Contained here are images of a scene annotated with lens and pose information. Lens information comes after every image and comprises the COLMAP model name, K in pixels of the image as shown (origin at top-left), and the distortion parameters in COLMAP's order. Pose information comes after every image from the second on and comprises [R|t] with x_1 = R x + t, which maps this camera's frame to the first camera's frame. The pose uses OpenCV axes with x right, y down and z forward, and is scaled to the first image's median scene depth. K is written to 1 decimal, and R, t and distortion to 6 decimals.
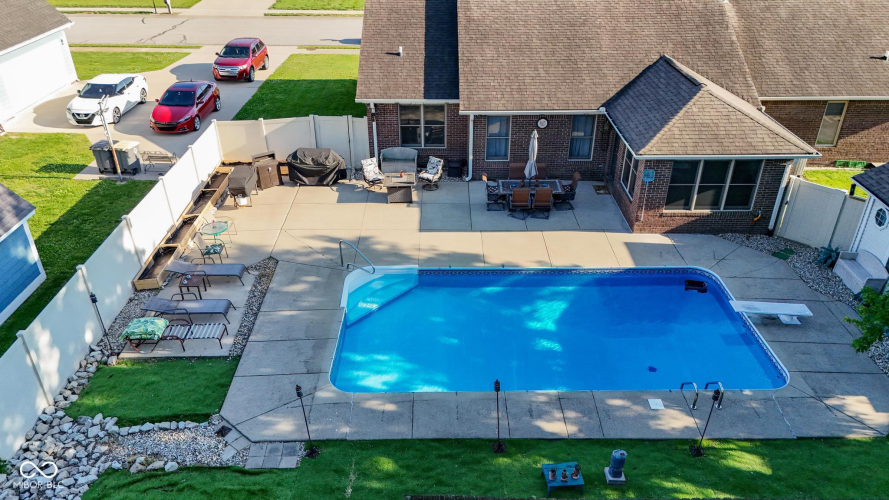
lens RADIAL K [[648.9, 0, 442.7], [0, 648.9, 260.6], [0, 0, 1]] dist [0.072153, -0.073895]
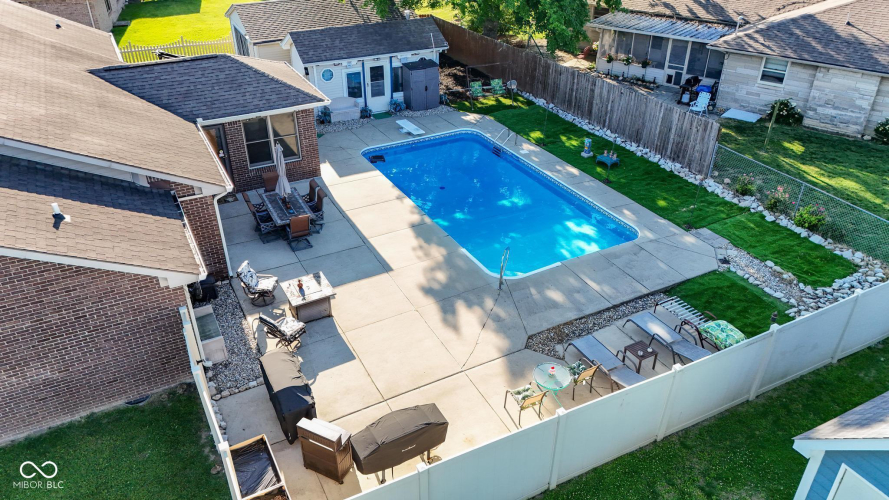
lens RADIAL K [[648.9, 0, 442.7], [0, 648.9, 260.6], [0, 0, 1]] dist [0.072153, -0.073895]
pose [[-0.459541, -0.472187, 0.752237, -0.703411], [0.456413, 0.601024, 0.656092, -0.583653], [-0.761911, 0.644833, -0.060683, 0.984455]]
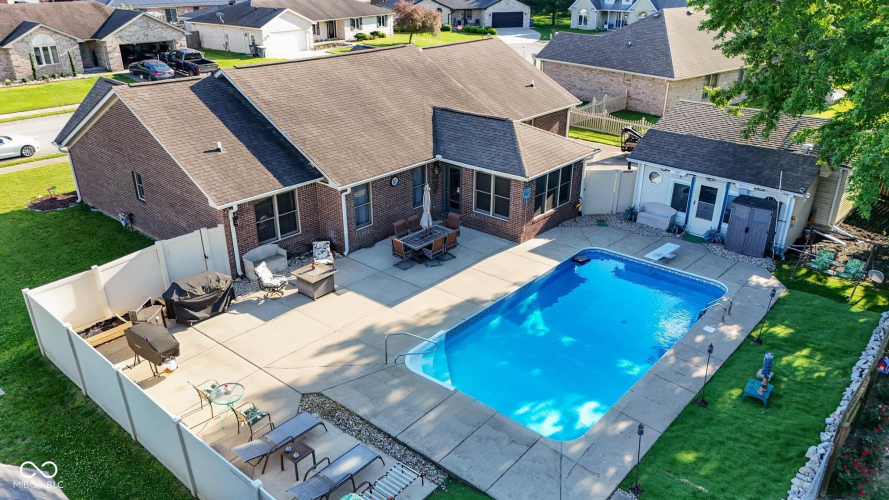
lens RADIAL K [[648.9, 0, 442.7], [0, 648.9, 260.6], [0, 0, 1]] dist [0.072153, -0.073895]
pose [[0.662324, -0.312787, 0.680802, -0.613236], [0.380751, 0.923117, 0.053699, -0.130078], [-0.645256, 0.223650, 0.730496, 0.224244]]
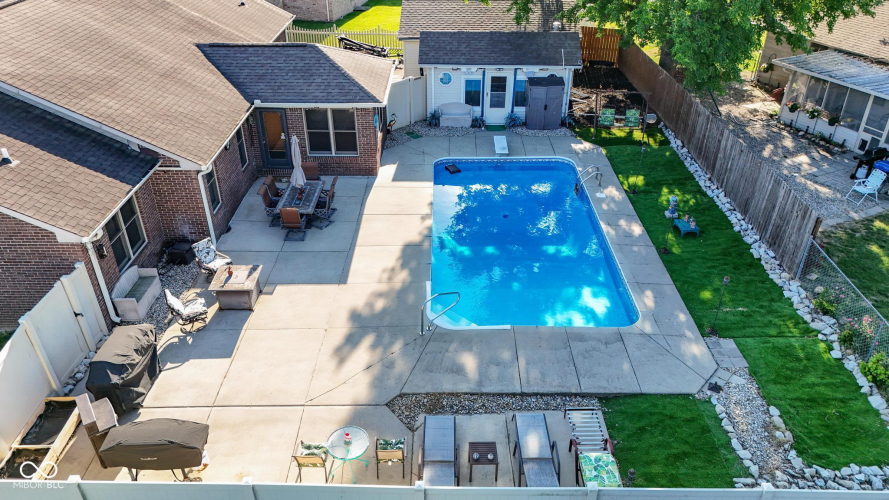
lens RADIAL K [[648.9, 0, 442.7], [0, 648.9, 260.6], [0, 0, 1]] dist [0.072153, -0.073895]
pose [[0.012803, -0.532599, 0.846271, -0.721057], [0.512310, 0.730310, 0.451869, -0.377135], [-0.858705, 0.427768, 0.282206, 0.637333]]
